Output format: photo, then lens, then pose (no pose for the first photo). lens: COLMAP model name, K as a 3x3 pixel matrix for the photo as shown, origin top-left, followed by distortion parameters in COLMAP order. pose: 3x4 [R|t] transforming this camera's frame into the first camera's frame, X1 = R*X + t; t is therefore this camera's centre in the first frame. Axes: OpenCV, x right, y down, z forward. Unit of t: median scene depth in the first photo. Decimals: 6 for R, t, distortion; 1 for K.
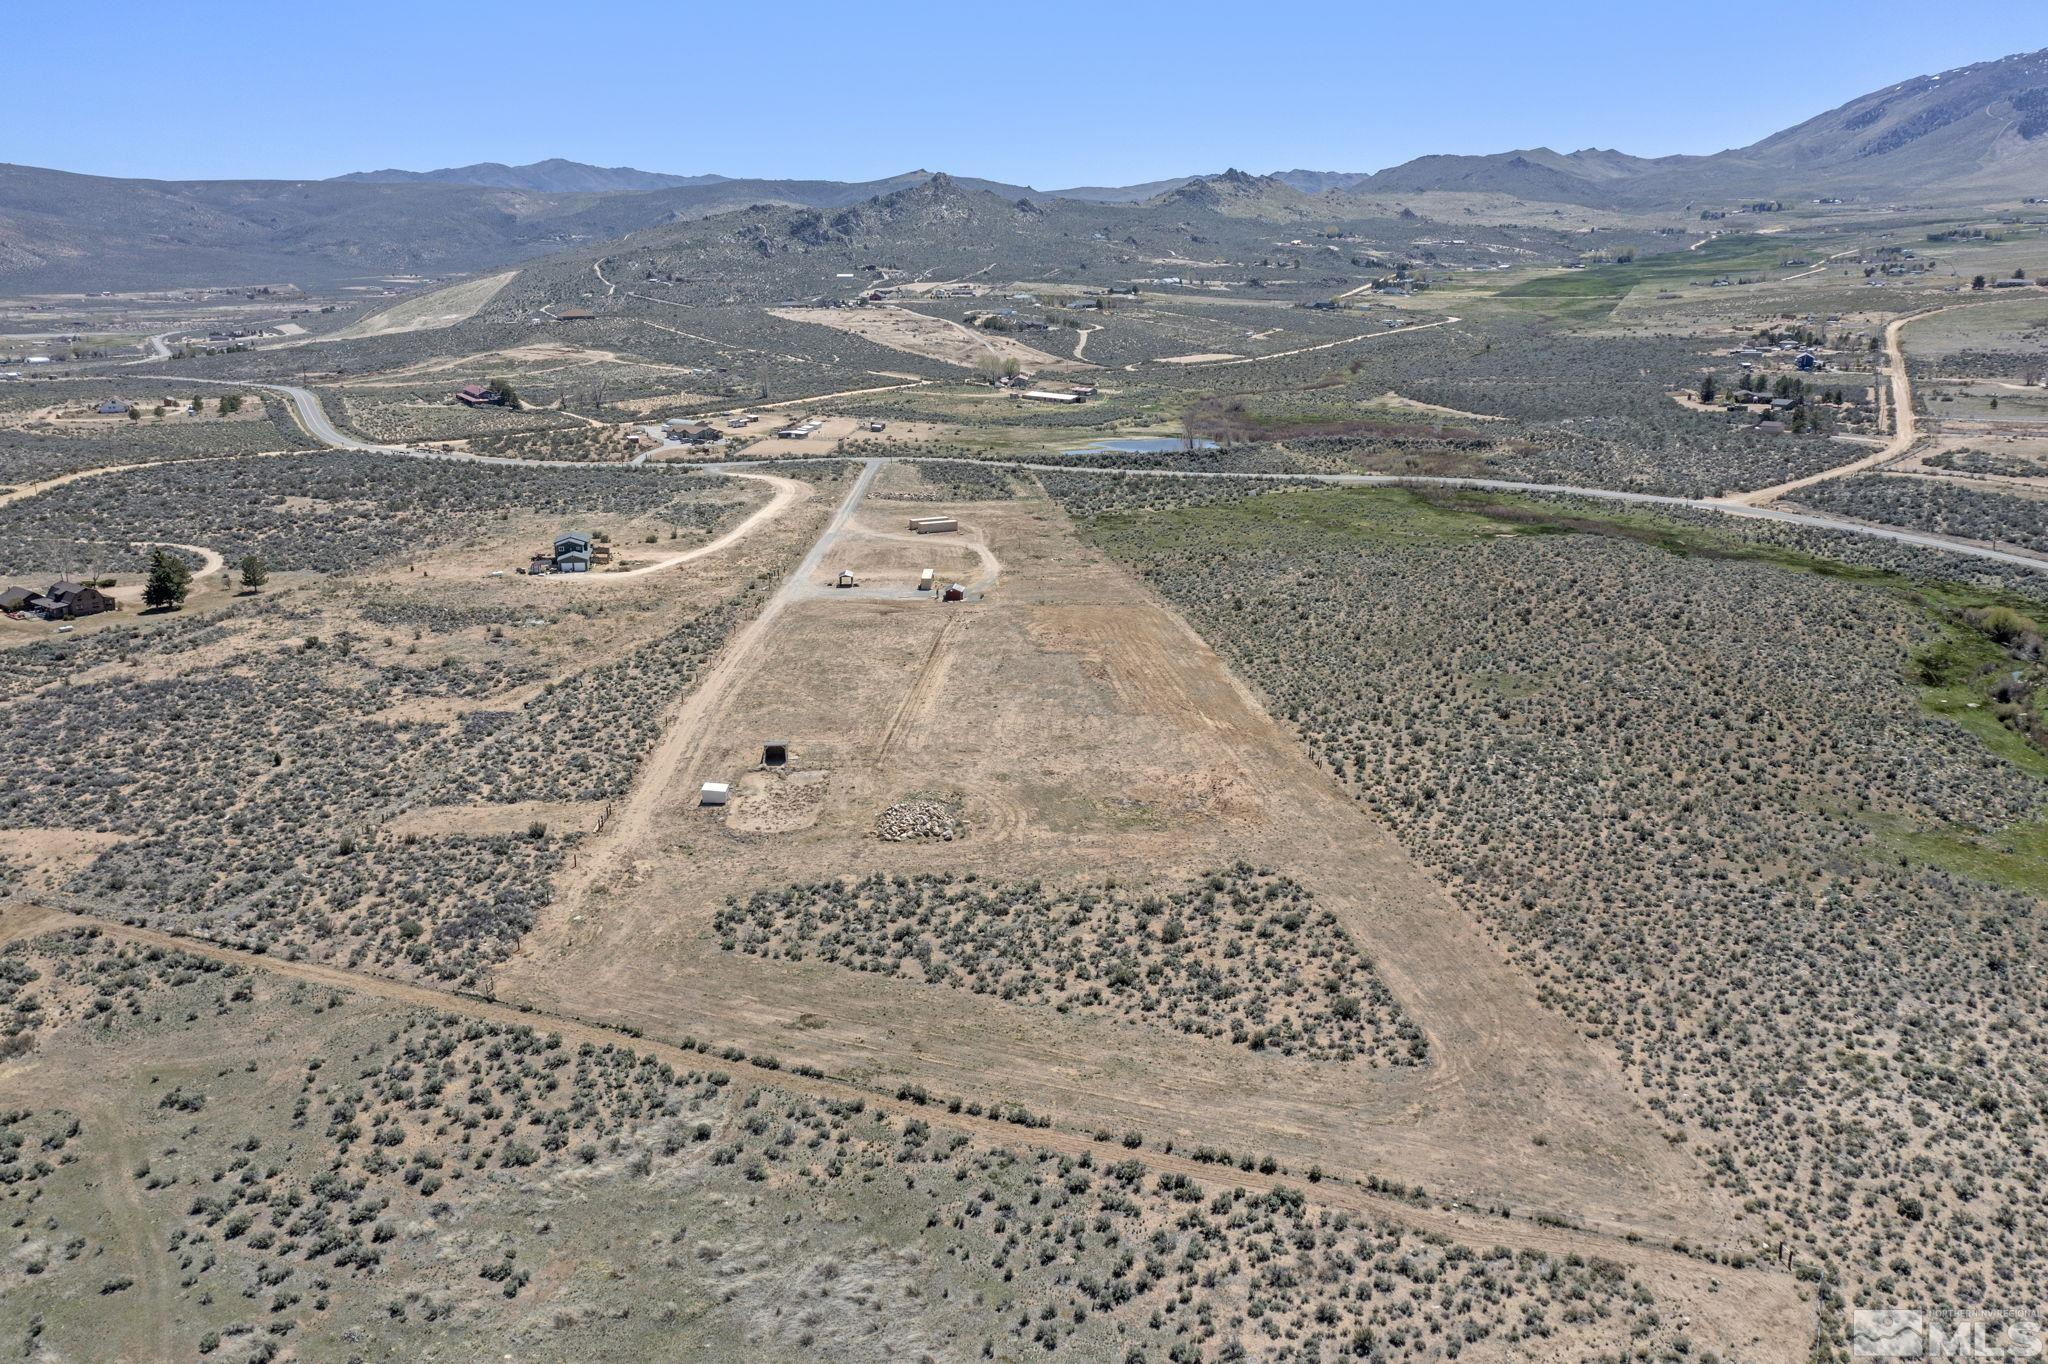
lens RADIAL K [[1672.4, 0, 1024.0], [0, 1672.4, 682.0], [0, 0, 1]] dist [-0.003733, -0.001180]
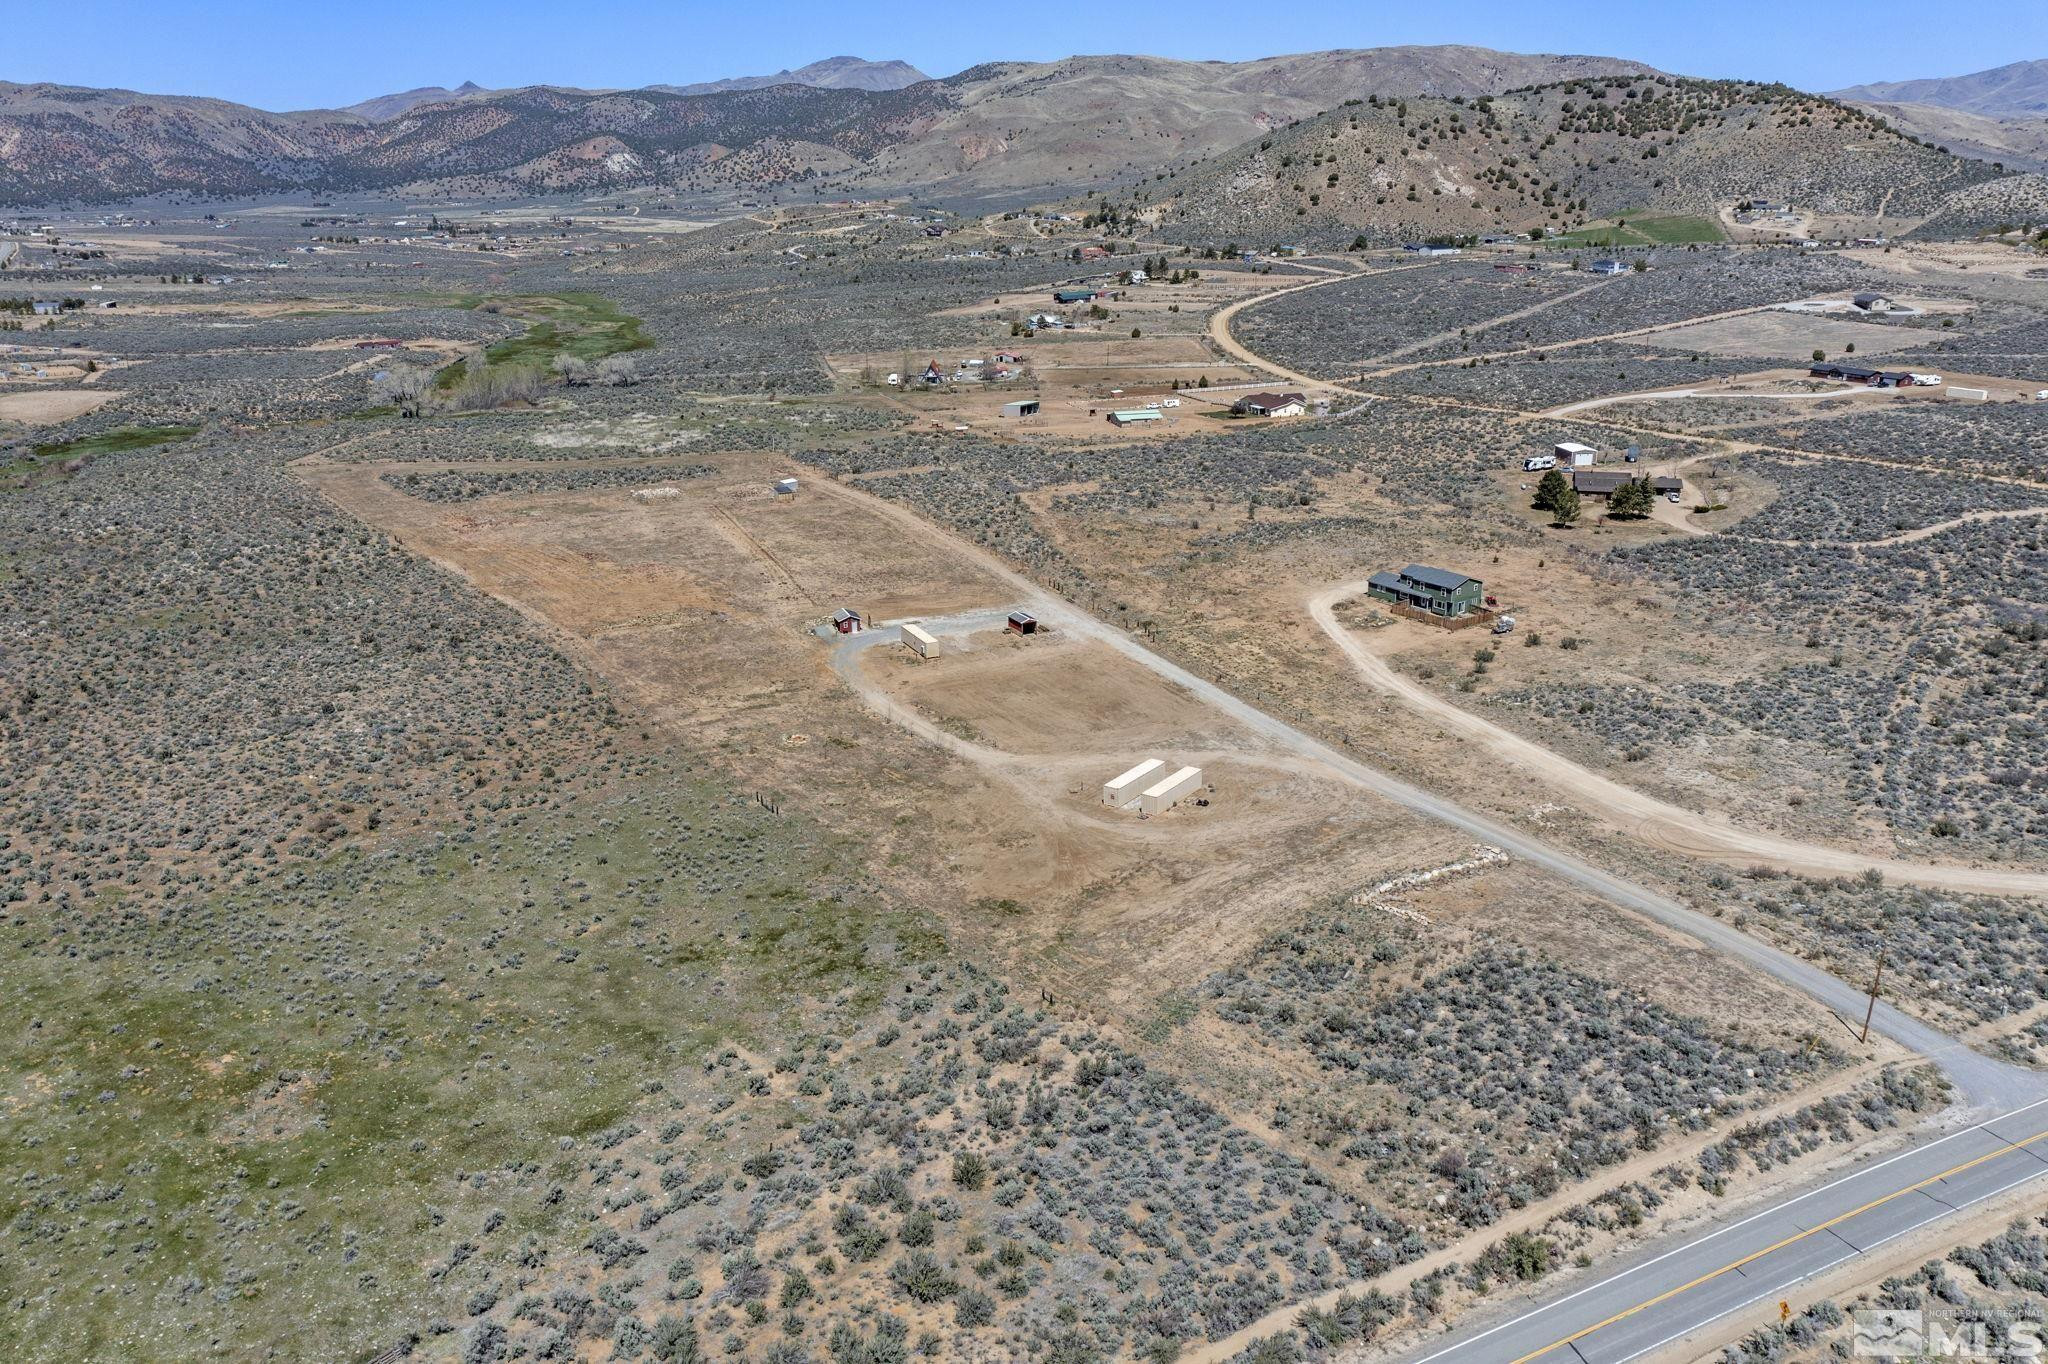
lens RADIAL K [[1672.4, 0, 1024.0], [0, 1672.4, 682.0], [0, 0, 1]] dist [-0.003733, -0.001180]
pose [[-0.892445, 0.143547, -0.427710, 0.191903], [-0.109935, 0.850263, 0.514750, -0.401115], [0.437557, 0.506407, -0.743032, 1.513888]]
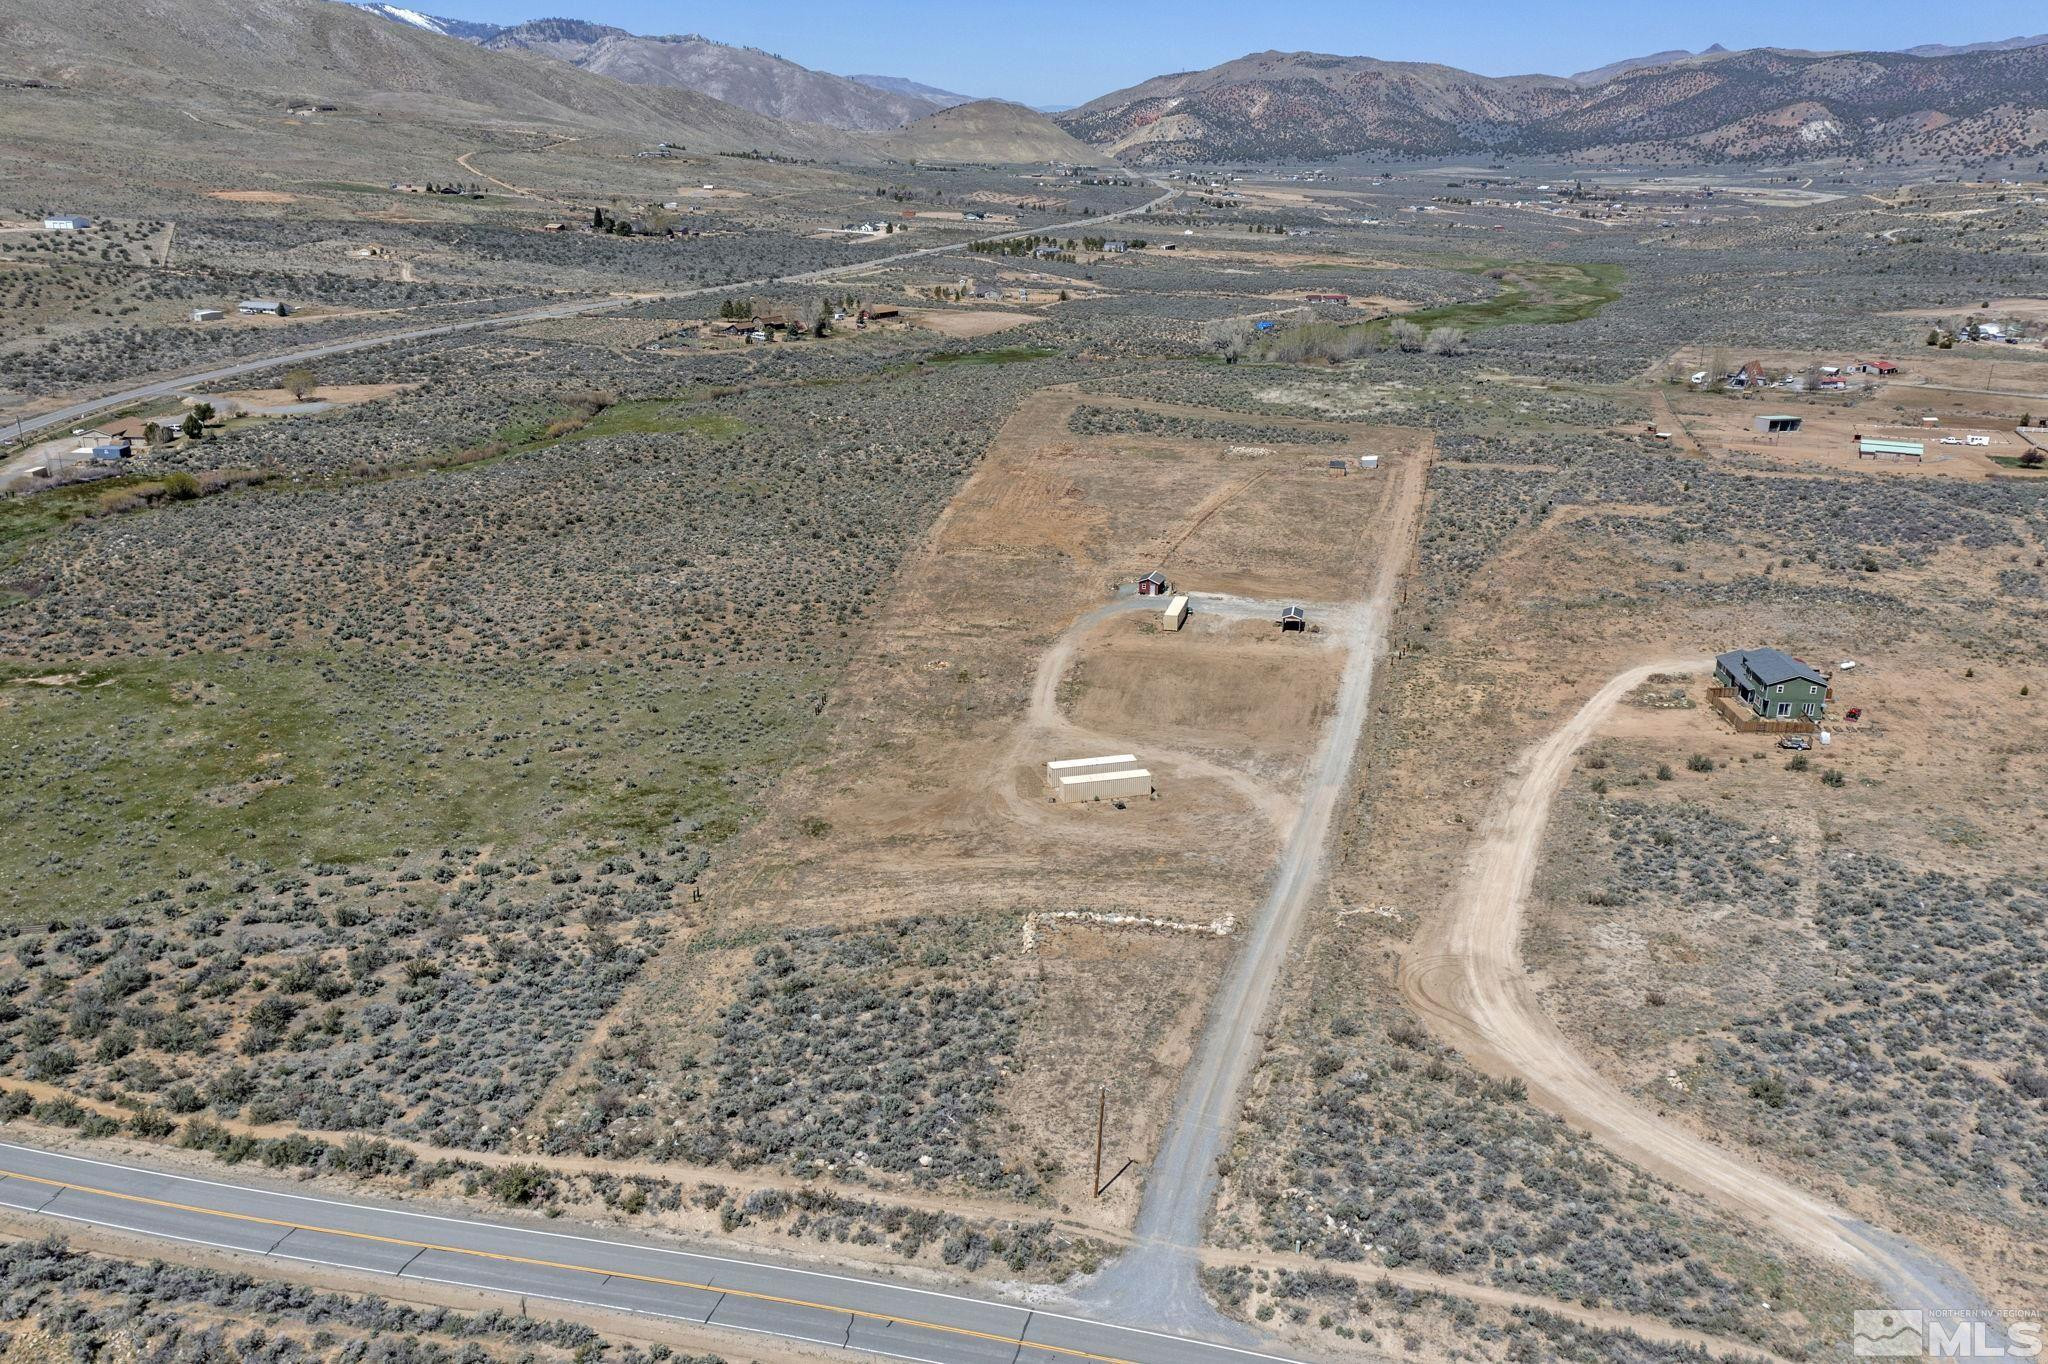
lens RADIAL K [[1631.7, 0, 1033.5], [0, 1631.7, 732.7], [0, 0, 1]] dist [-0.000289, -0.003303]
pose [[-0.969391, -0.088751, 0.228919, -0.157876], [0.061726, 0.814336, 0.577102, -0.415429], [-0.237635, 0.573568, -0.783932, 1.555313]]
